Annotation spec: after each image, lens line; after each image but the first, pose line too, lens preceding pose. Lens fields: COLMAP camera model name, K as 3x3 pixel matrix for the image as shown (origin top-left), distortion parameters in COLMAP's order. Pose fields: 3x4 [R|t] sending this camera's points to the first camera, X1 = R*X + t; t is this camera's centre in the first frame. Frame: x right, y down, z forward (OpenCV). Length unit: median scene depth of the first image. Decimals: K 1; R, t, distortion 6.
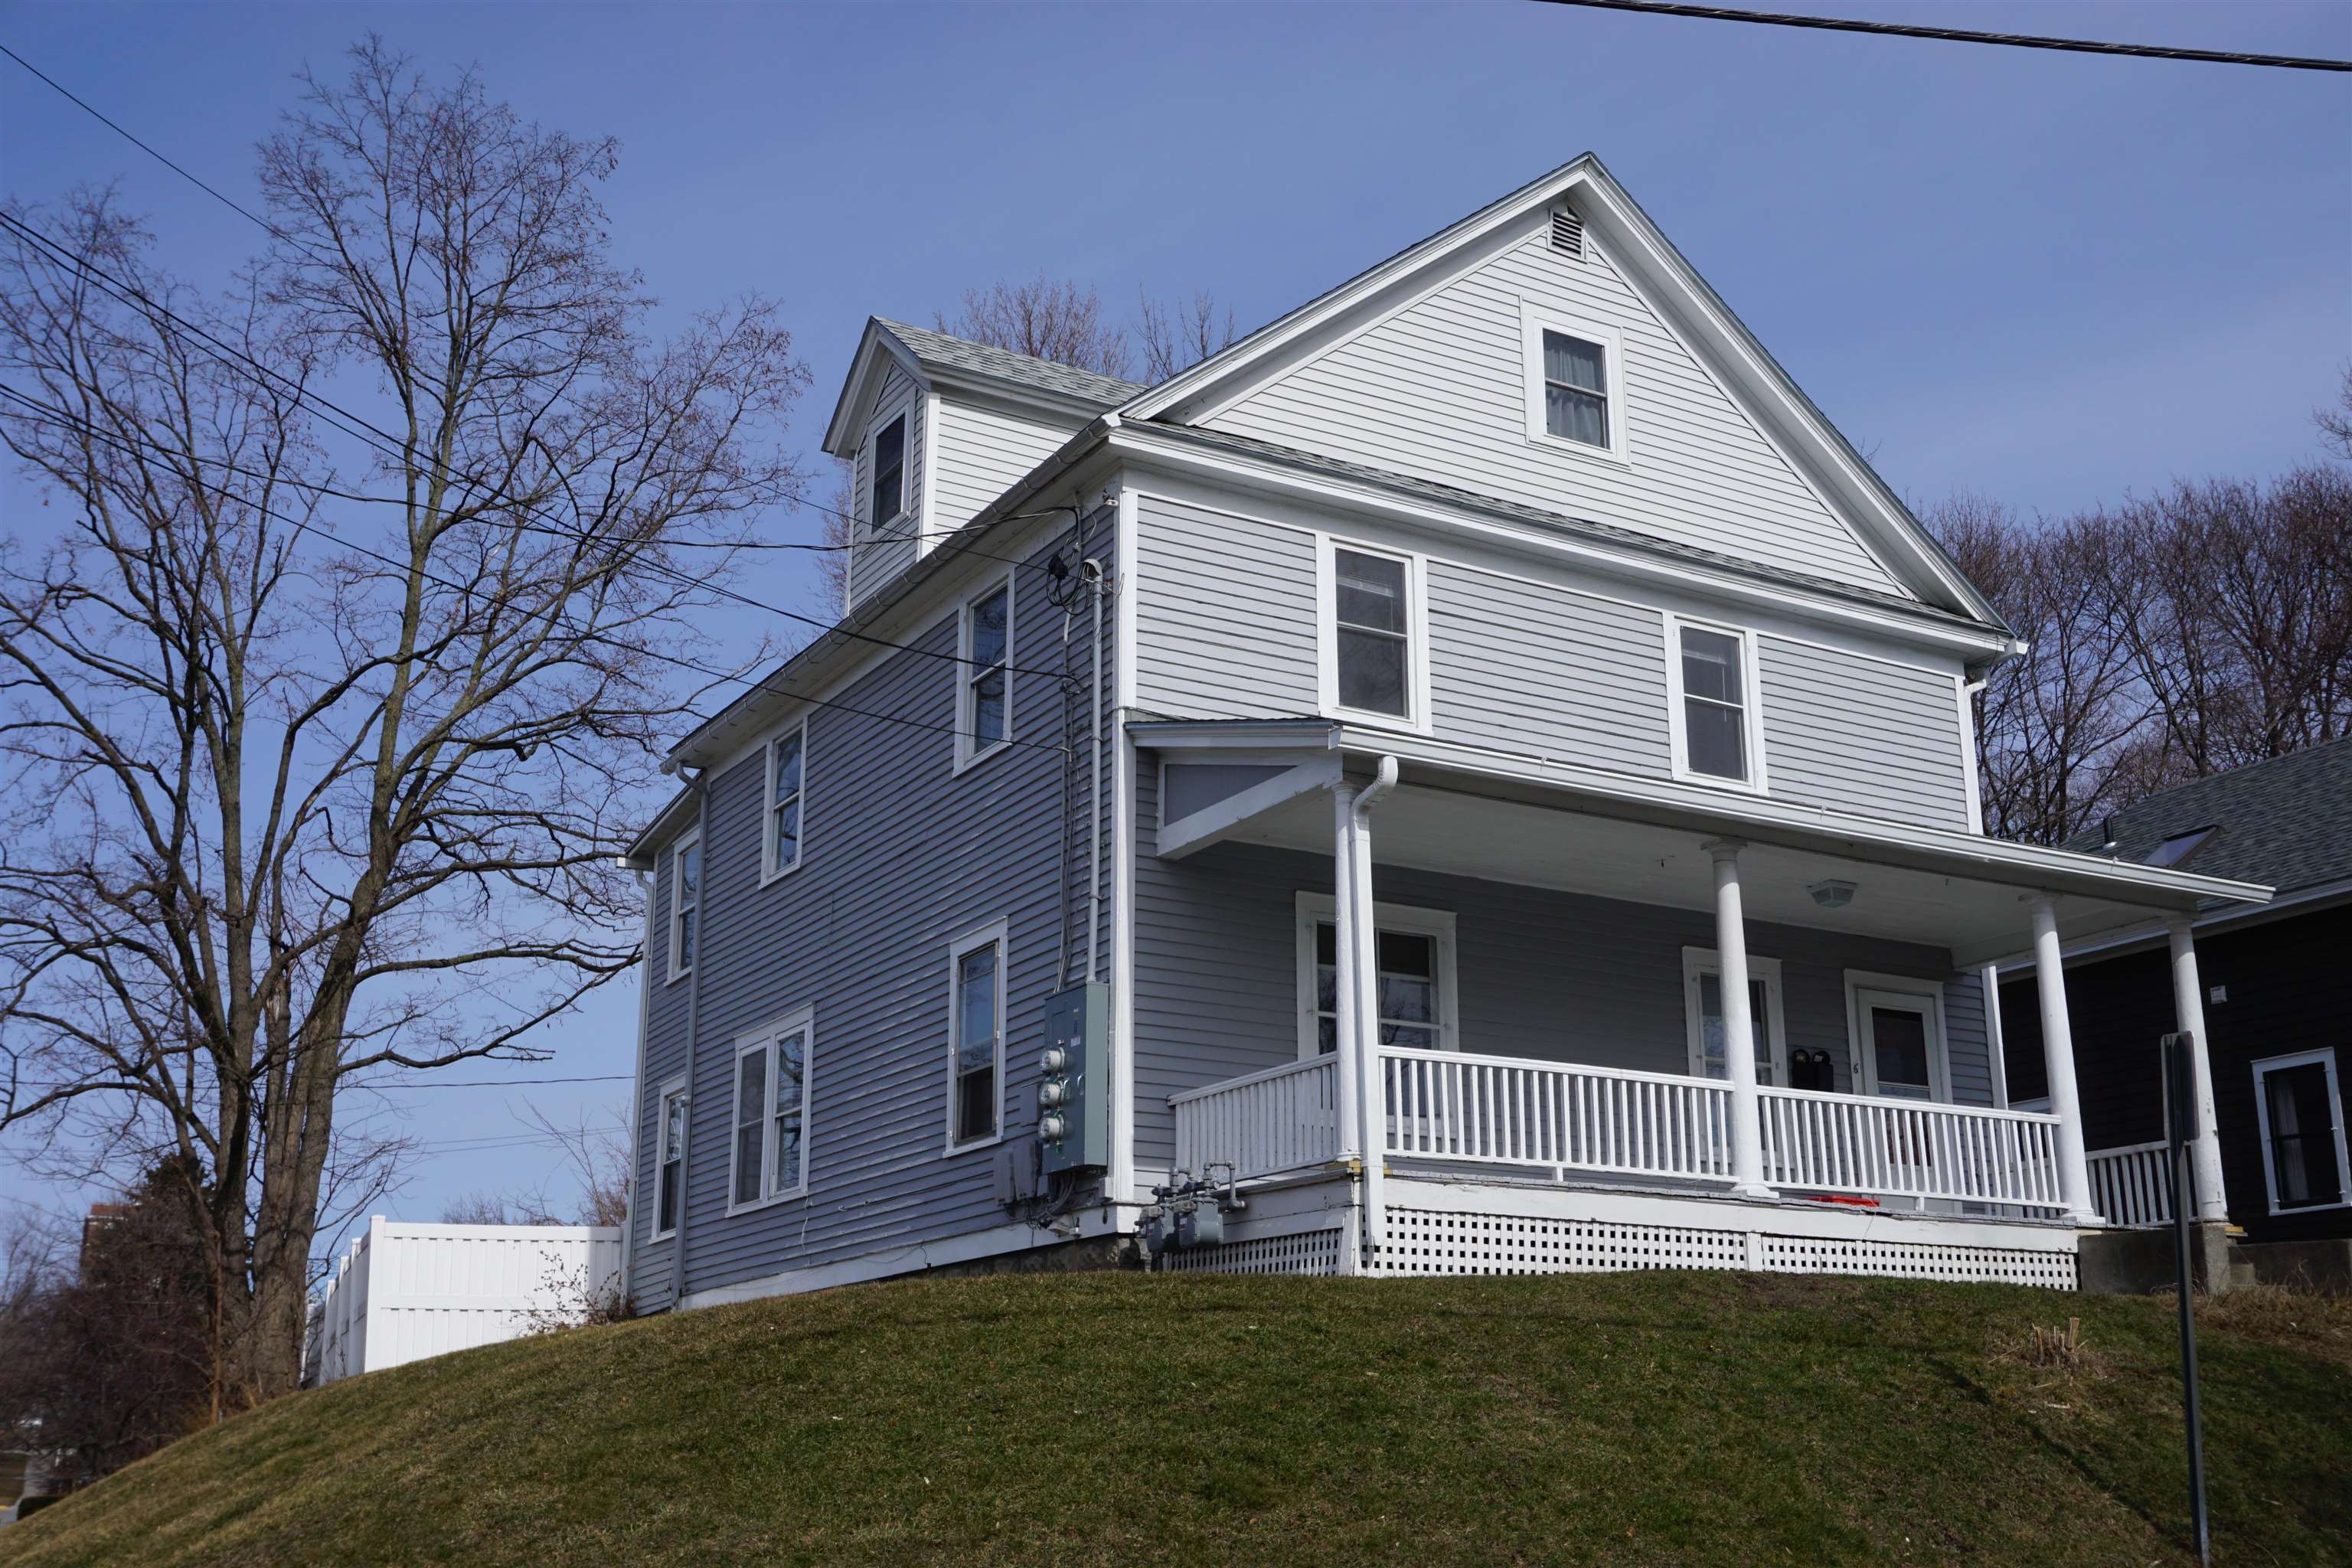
lens RADIAL K [[2434.8, 0, 1176.0], [0, 2434.8, 784.0], [0, 0, 1]] dist [0.072802, -0.018431]
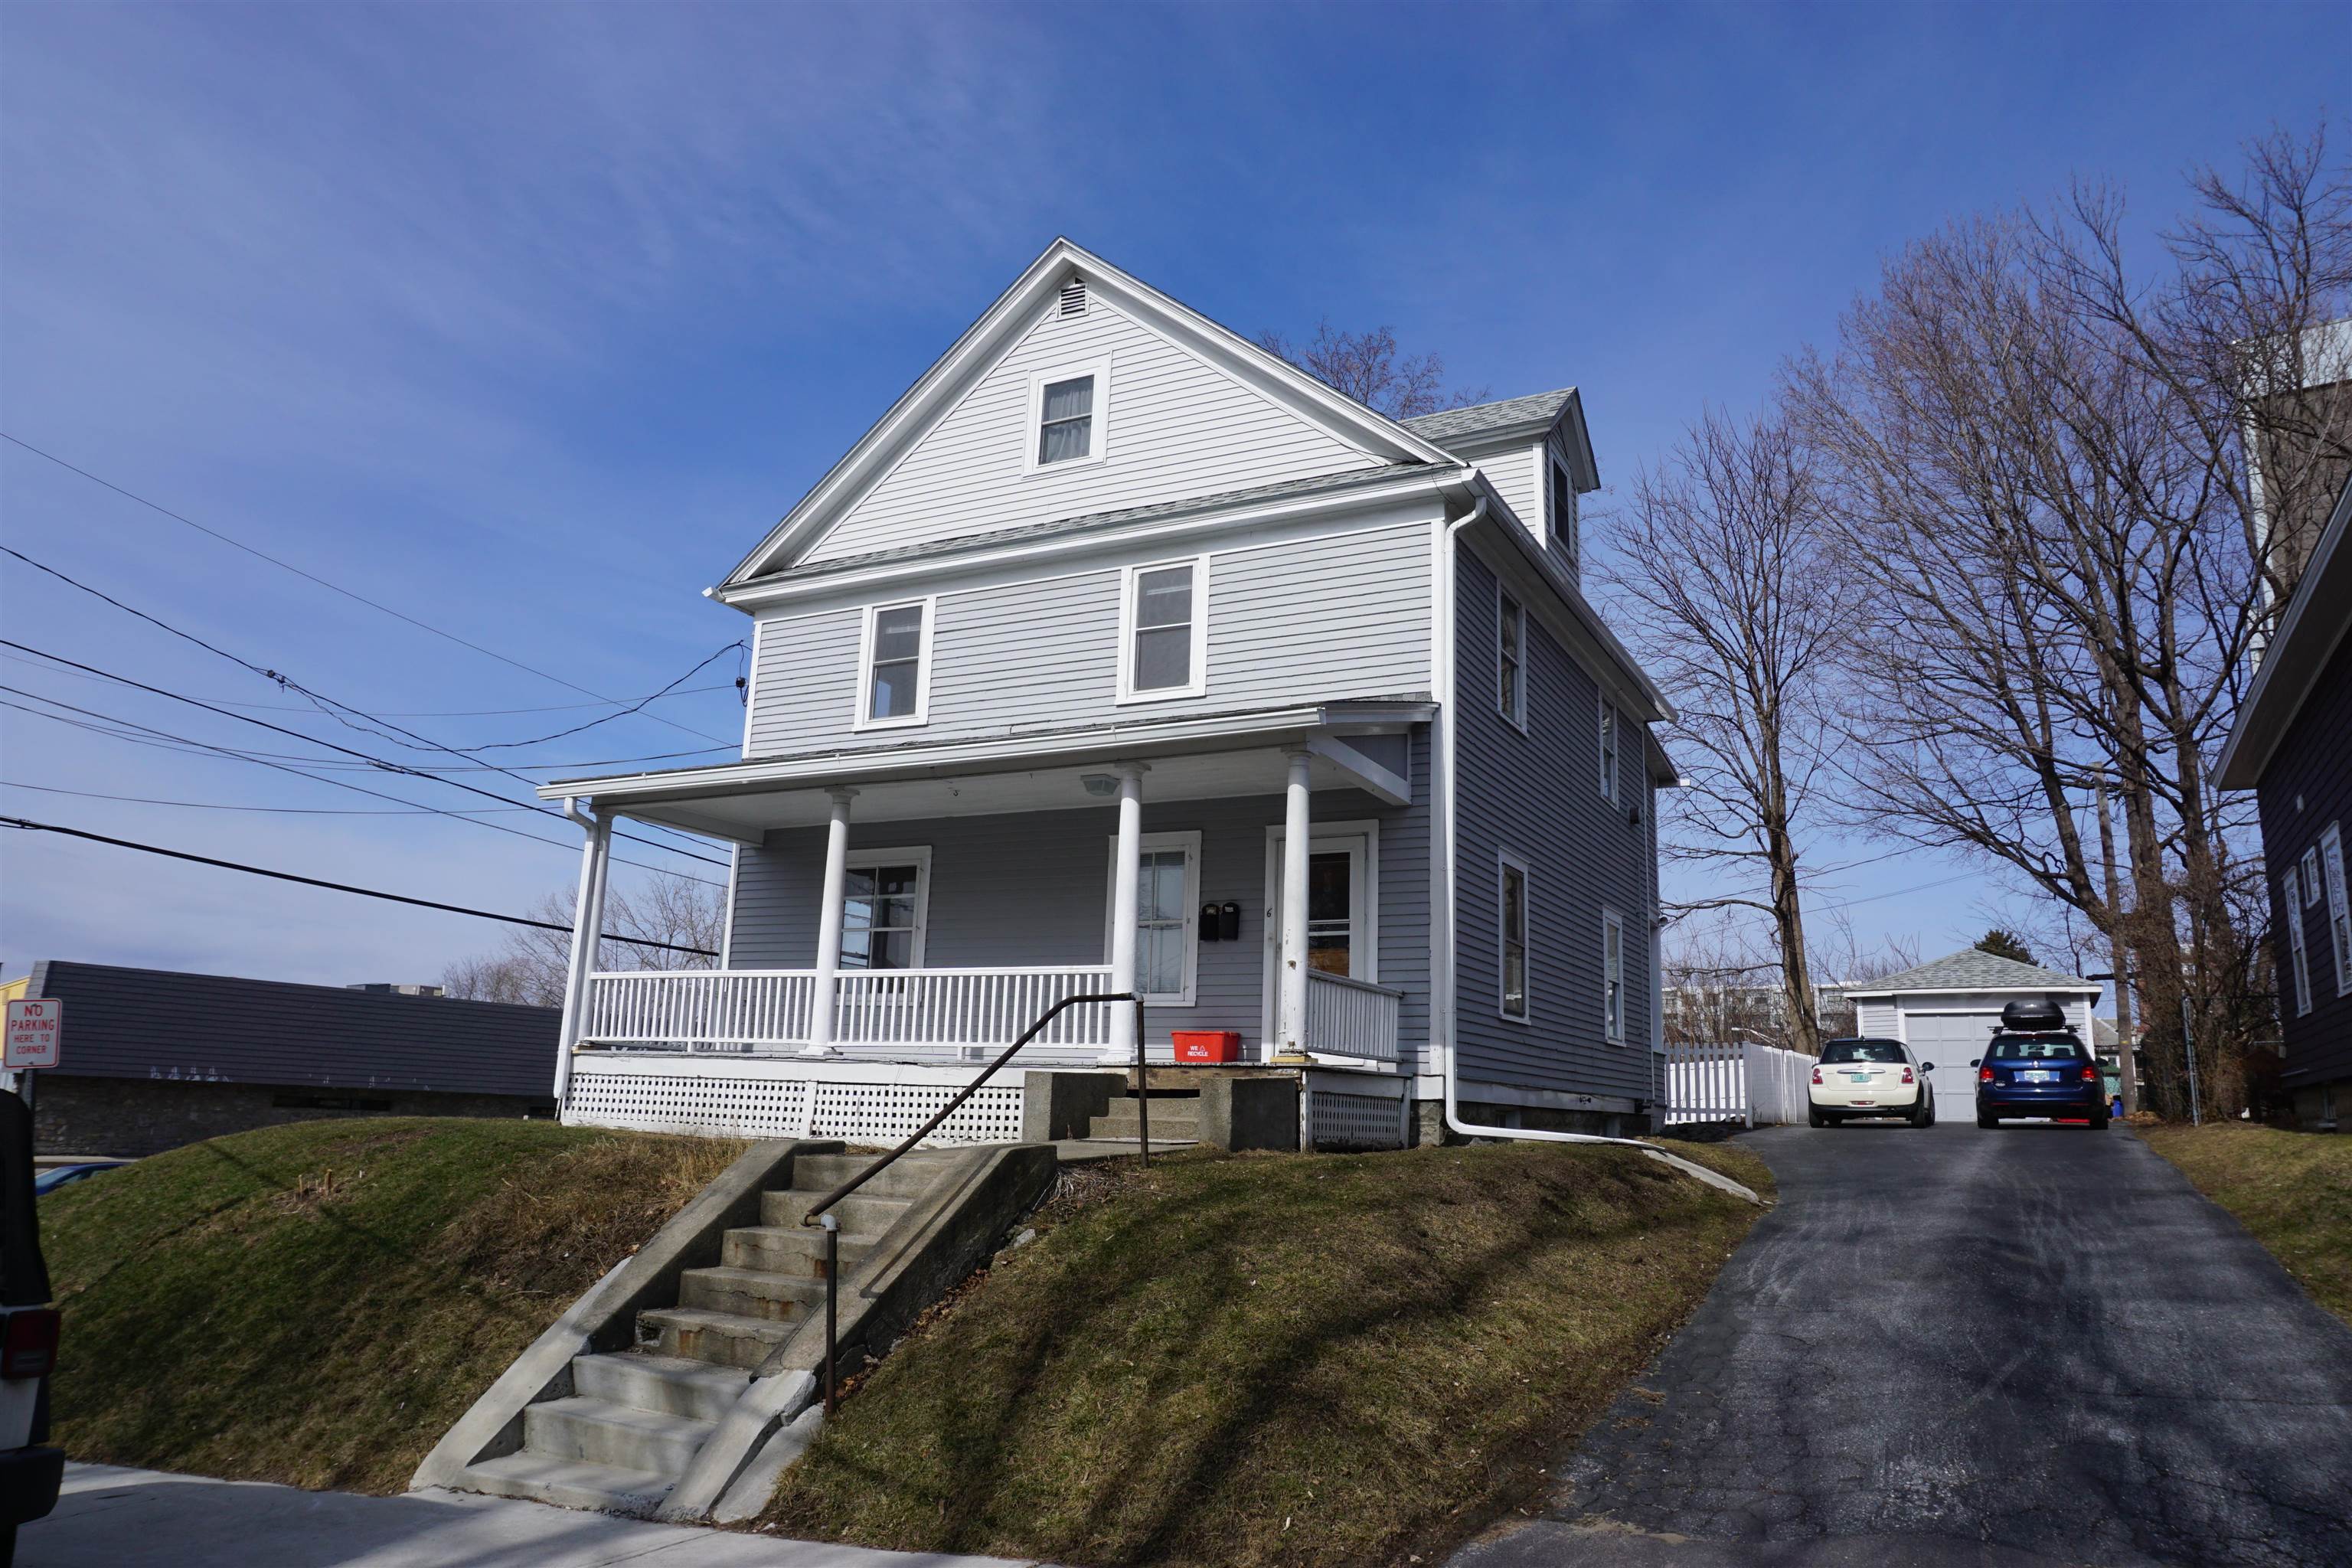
lens RADIAL K [[1542.0, 0, 1159.9], [0, 1542.0, 773.0], [0, 0, 1]] dist [-0.002094, 0.019516]
pose [[0.520177, -0.162116, -0.838531, 0.822296], [0.201544, 0.977391, -0.063936, 0.083472], [0.829937, -0.135743, 0.541090, 0.548703]]
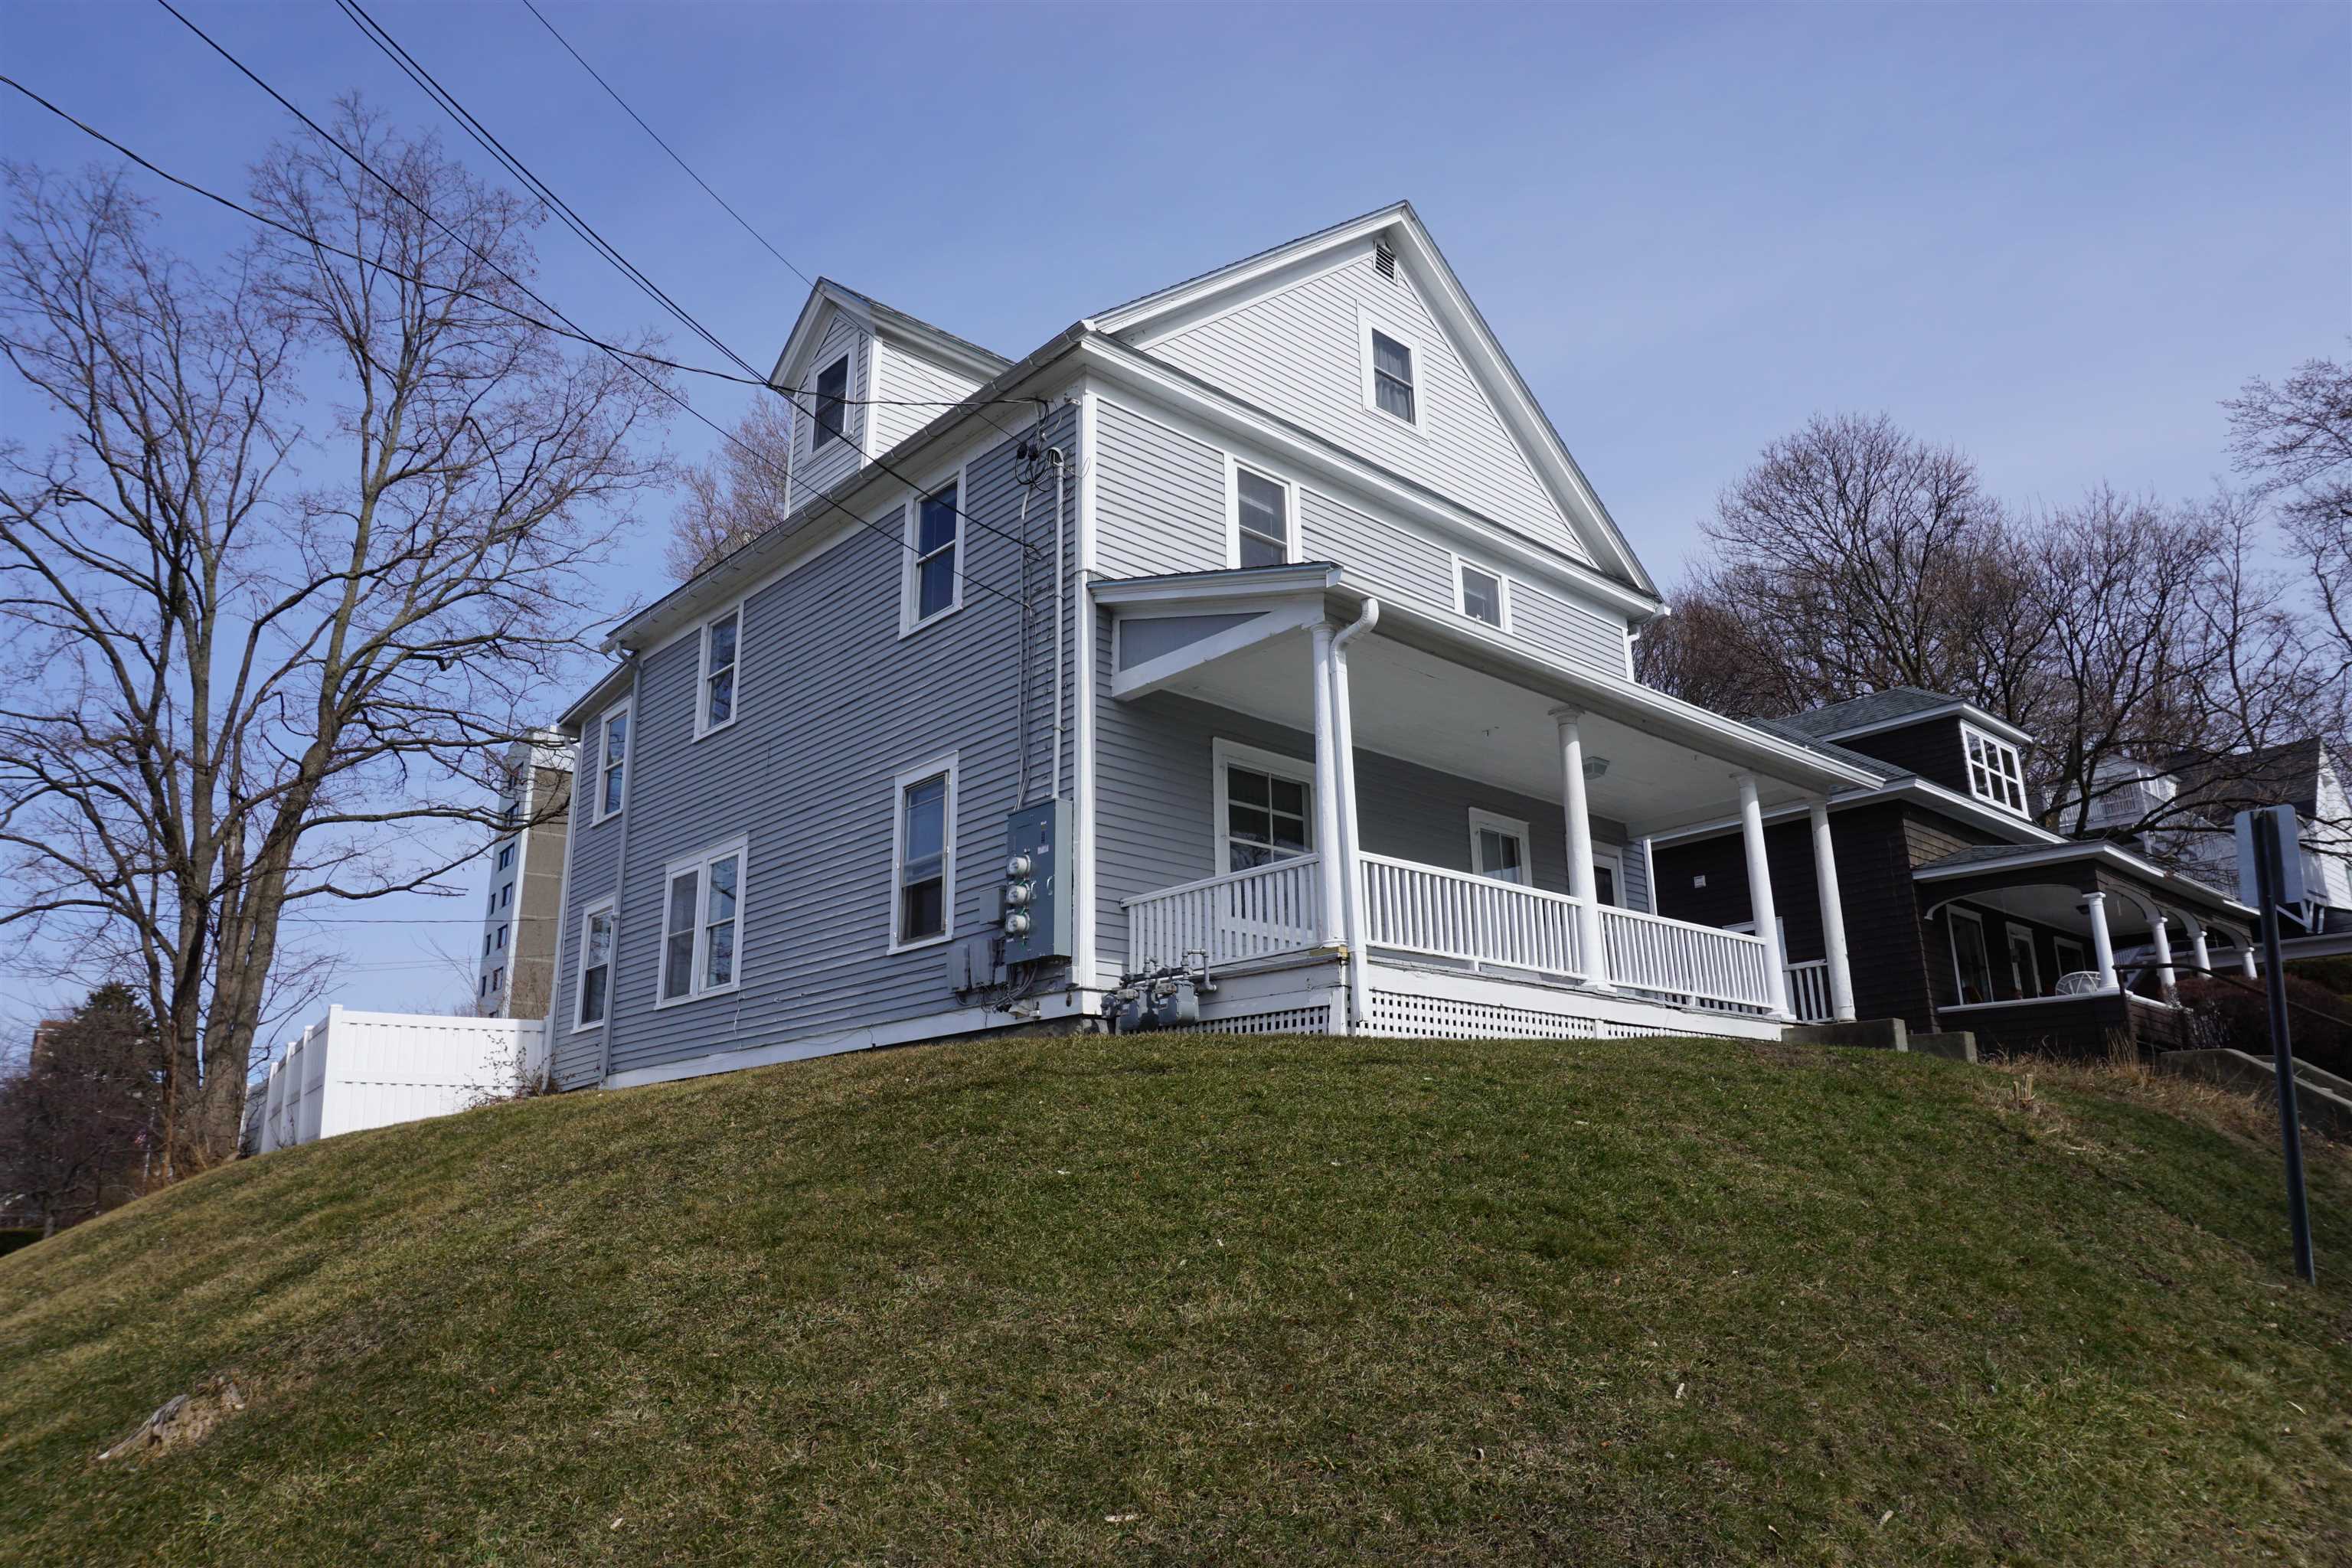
lens RADIAL K [[1542.0, 0, 1159.9], [0, 1542.0, 773.0], [0, 0, 1]] dist [-0.002094, 0.019516]
pose [[0.977434, 0.049488, 0.205362, -0.110535], [-0.049437, 0.998763, -0.005381, 0.056217], [-0.205374, -0.004893, 0.978671, 0.218234]]
